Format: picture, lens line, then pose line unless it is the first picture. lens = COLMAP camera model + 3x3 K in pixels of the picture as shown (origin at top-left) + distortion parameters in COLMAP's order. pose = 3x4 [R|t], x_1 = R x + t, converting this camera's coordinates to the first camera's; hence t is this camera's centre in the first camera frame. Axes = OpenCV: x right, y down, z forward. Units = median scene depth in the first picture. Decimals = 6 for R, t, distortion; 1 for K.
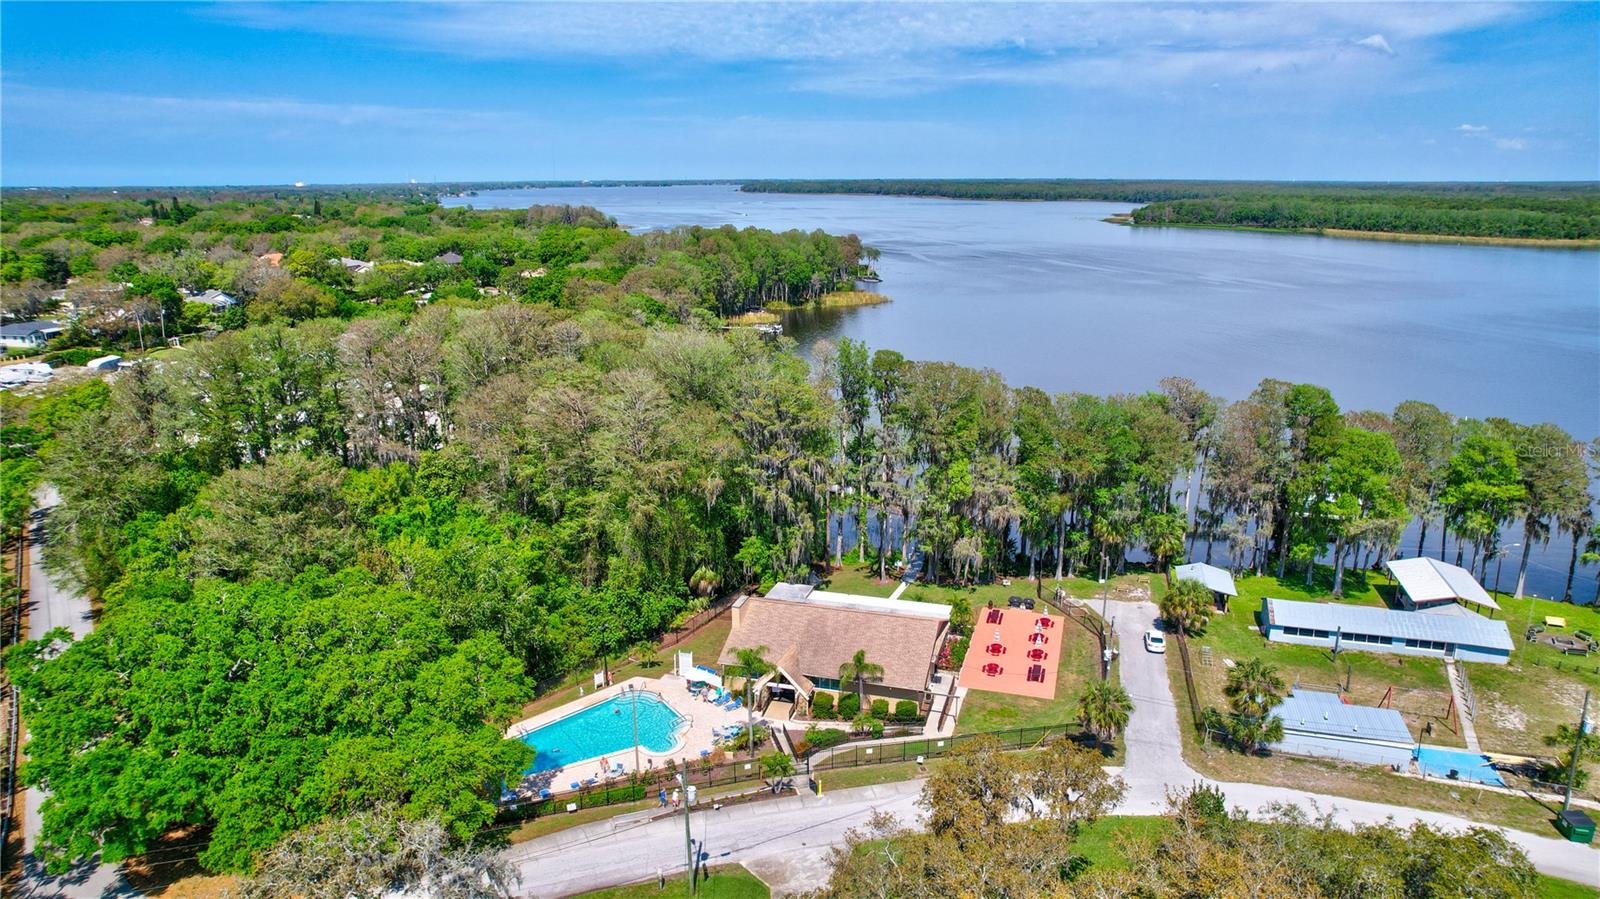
lens RADIAL K [[1024.2, 0, 800.0], [0, 1024.2, 449.5], [0, 0, 1]] dist [-0.069232, 0.056835]
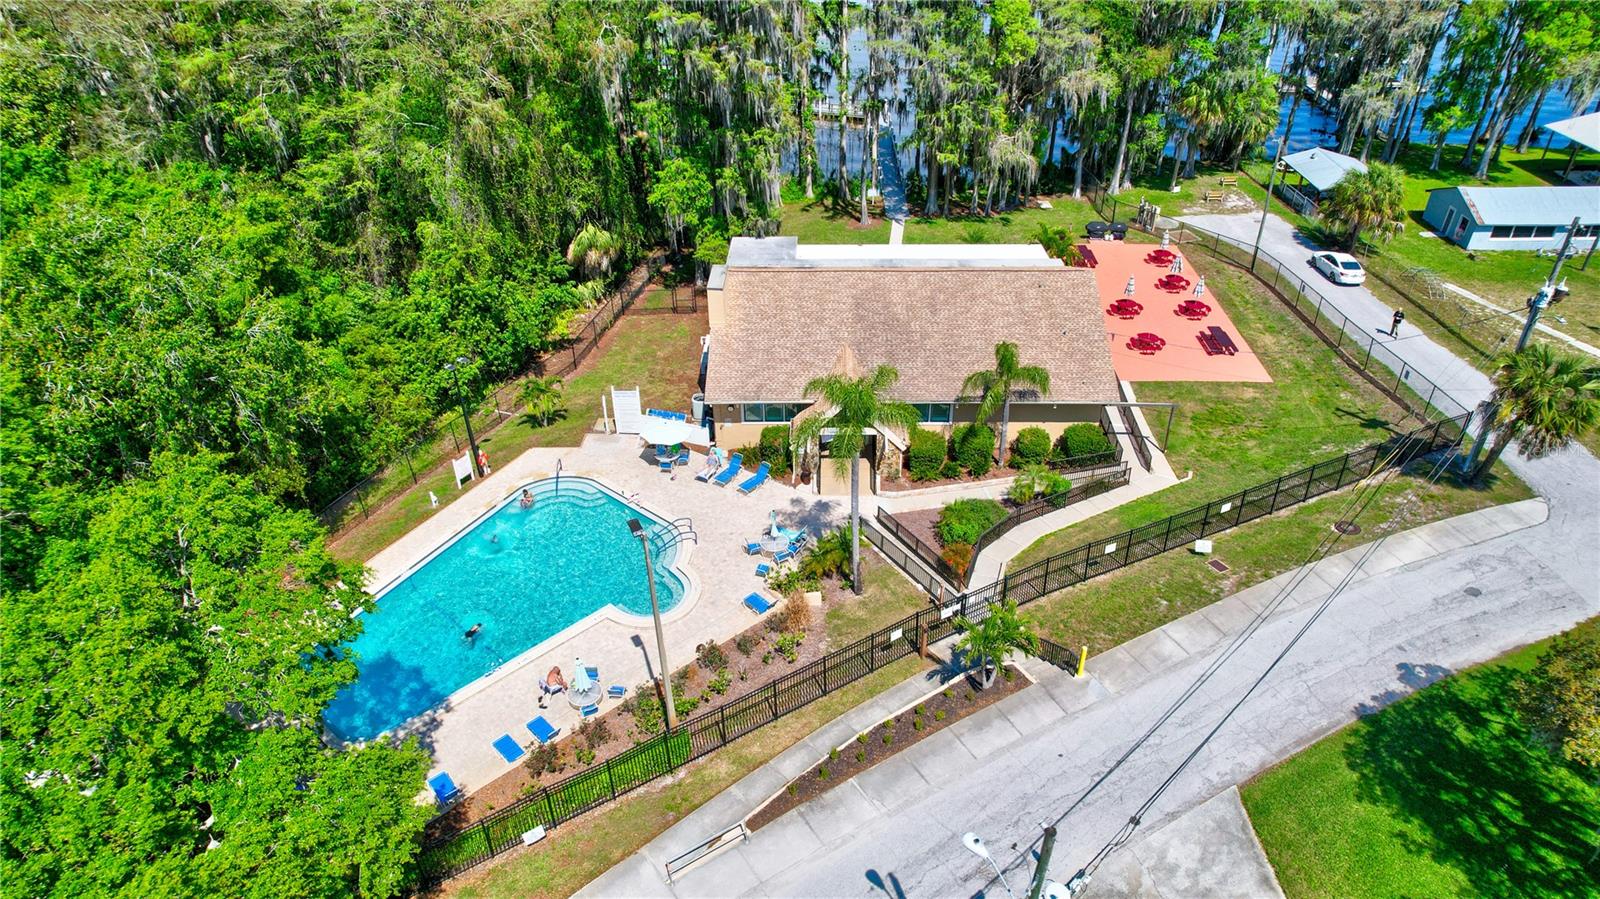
lens RADIAL K [[1024.2, 0, 800.0], [0, 1024.2, 449.5], [0, 0, 1]] dist [-0.069232, 0.056835]
pose [[0.963440, -0.154356, 0.218994, -0.133954], [0.076411, 0.941720, 0.327605, 0.062206], [-0.256799, -0.298894, 0.919085, 0.464609]]
